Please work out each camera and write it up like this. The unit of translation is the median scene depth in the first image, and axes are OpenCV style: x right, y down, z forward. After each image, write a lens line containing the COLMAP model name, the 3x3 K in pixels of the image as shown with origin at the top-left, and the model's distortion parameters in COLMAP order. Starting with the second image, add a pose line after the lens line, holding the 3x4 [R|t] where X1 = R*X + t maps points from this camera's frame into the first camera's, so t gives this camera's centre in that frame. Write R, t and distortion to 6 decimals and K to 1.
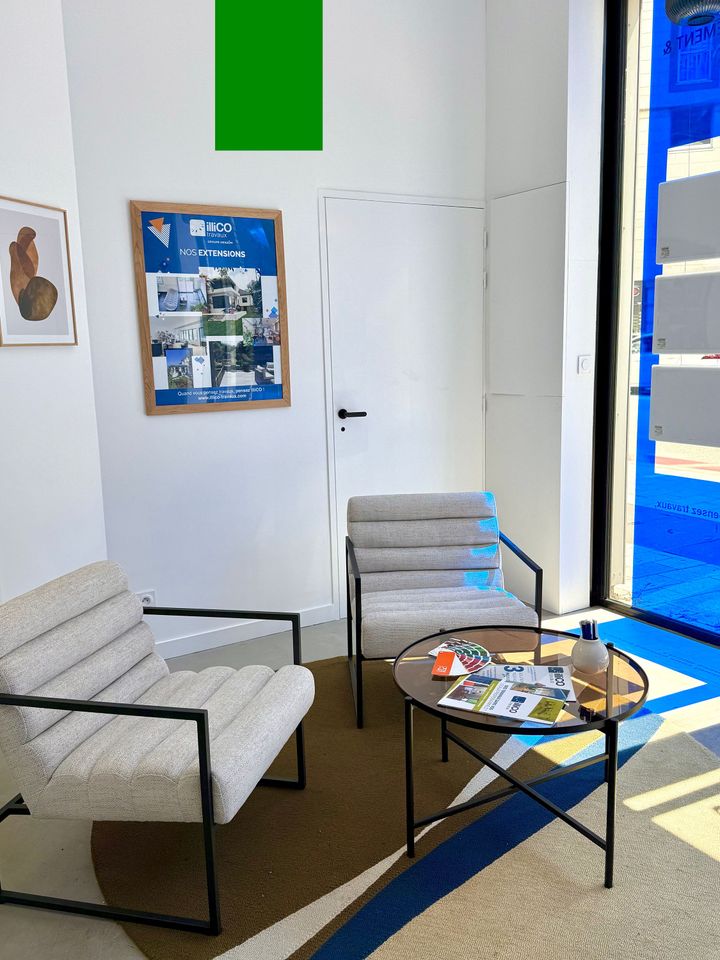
lens RADIAL K [[797.4, 0, 360.0], [0, 797.4, 480.0], [0, 0, 1]] dist [0.176556, -0.347482]
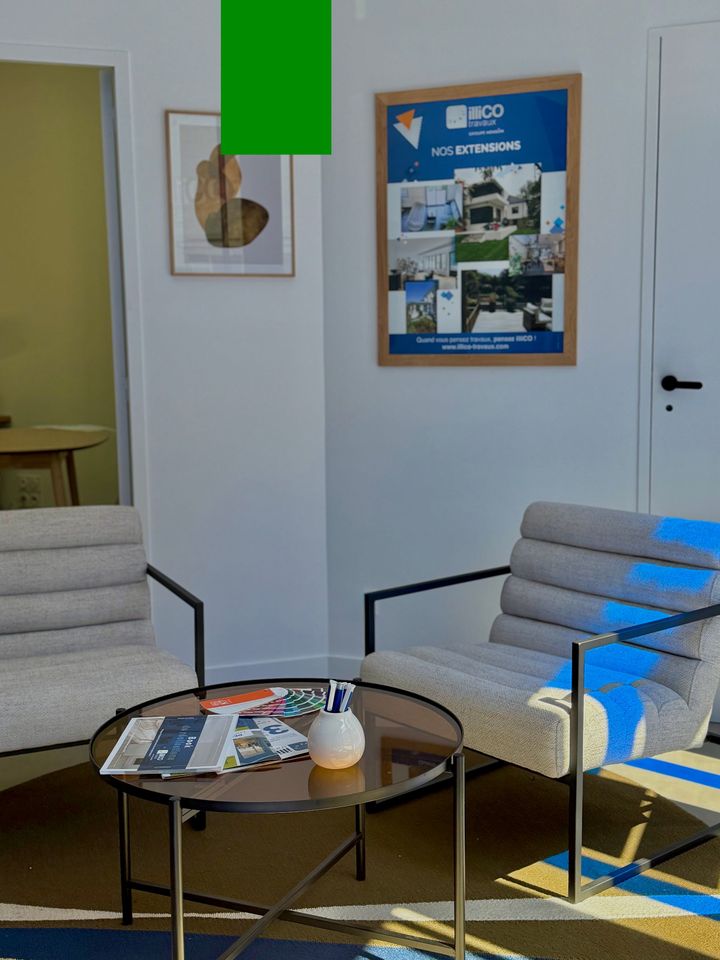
lens RADIAL K [[1202.7, 0, 371.2], [0, 1202.7, 481.8], [0, 0, 1]] dist [0.202634, -0.412375]
pose [[0.604217, 0.118661, -0.787935, 0.658244], [-0.139382, 0.989343, 0.042109, -0.016145], [0.784534, 0.084380, 0.614317, 0.274066]]
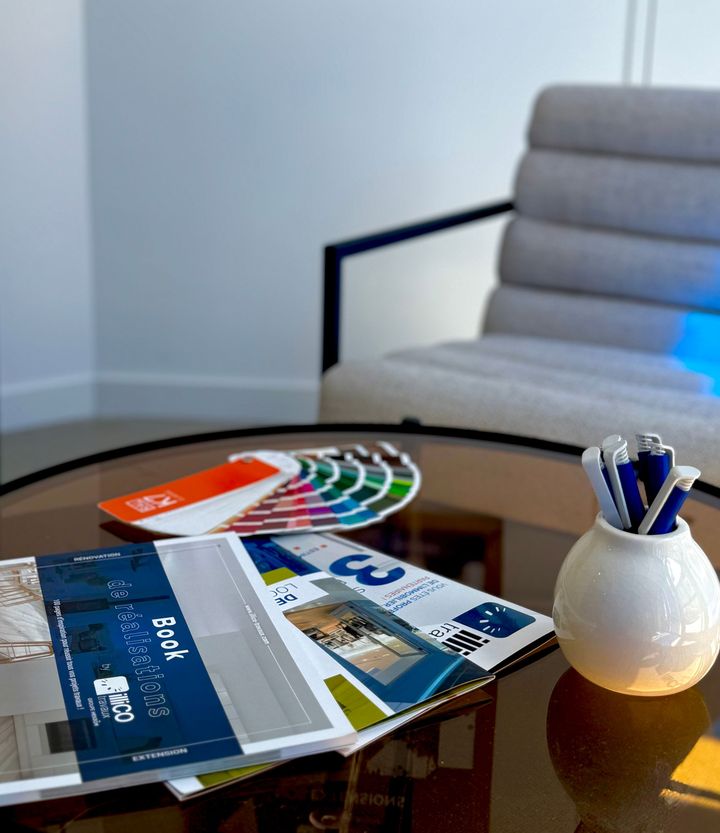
lens RADIAL K [[1280.9, 0, 360.0], [0, 1280.9, 416.5], [0, 0, 1]] dist [0.048640, 0.076012]
pose [[0.818883, 0.213007, -0.532971, 0.252832], [-0.139797, 0.974641, 0.174734, 0.077133], [0.556675, -0.068579, 0.827895, 0.437840]]
